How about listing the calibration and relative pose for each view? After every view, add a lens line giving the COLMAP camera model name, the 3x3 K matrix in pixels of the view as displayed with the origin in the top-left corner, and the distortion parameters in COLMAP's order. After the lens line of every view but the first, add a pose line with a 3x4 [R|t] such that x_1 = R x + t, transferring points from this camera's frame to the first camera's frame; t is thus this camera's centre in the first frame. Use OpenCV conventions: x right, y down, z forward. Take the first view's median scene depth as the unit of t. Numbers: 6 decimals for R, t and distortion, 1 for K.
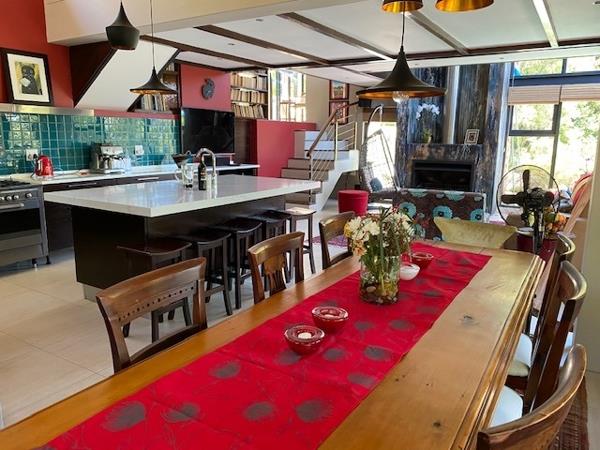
lens RADIAL K [[463.0, 0, 300.0], [0, 463.0, 225.0], [0, 0, 1]] dist [0.001966, -0.002014]
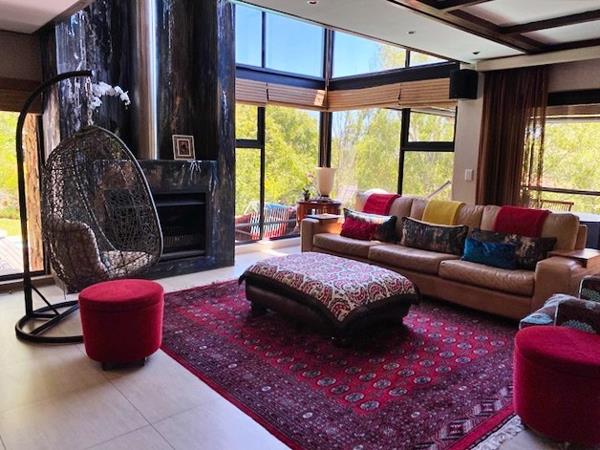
lens RADIAL K [[463.0, 0, 300.0], [0, 463.0, 225.0], [0, 0, 1]] dist [0.001966, -0.002014]
pose [[0.295686, -0.151420, 0.943208, -0.187040], [0.162339, 0.980961, 0.106589, -0.136059], [-0.941390, 0.121602, 0.314638, 0.707564]]
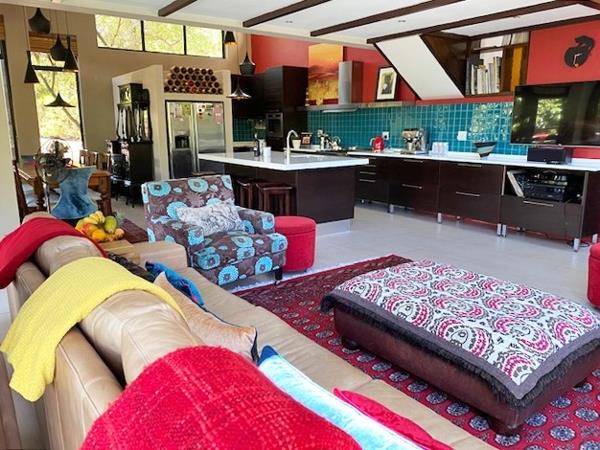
lens RADIAL K [[463.0, 0, 300.0], [0, 463.0, 225.0], [0, 0, 1]] dist [0.001966, -0.002014]
pose [[-0.384551, 0.186742, -0.904018, 0.570445], [-0.176638, 0.946341, 0.270623, -0.147388], [0.906046, 0.263752, -0.330930, 0.830706]]
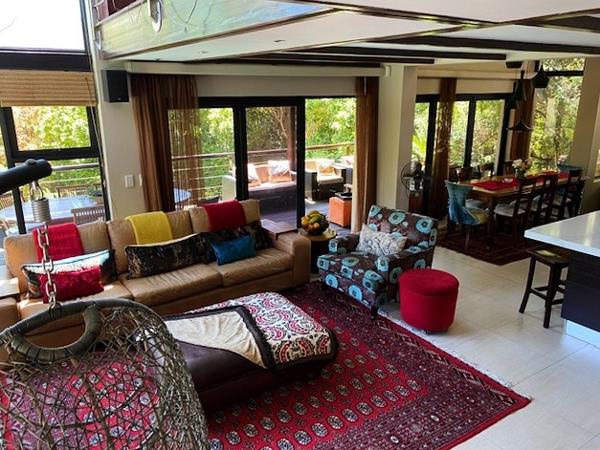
lens RADIAL K [[463.0, 0, 300.0], [0, 463.0, 225.0], [0, 0, 1]] dist [0.001966, -0.002014]
pose [[-0.906643, -0.131516, 0.400877, 0.043515], [0.066907, 0.893329, 0.444394, -0.296333], [-0.416560, 0.429729, -0.801131, 1.087994]]
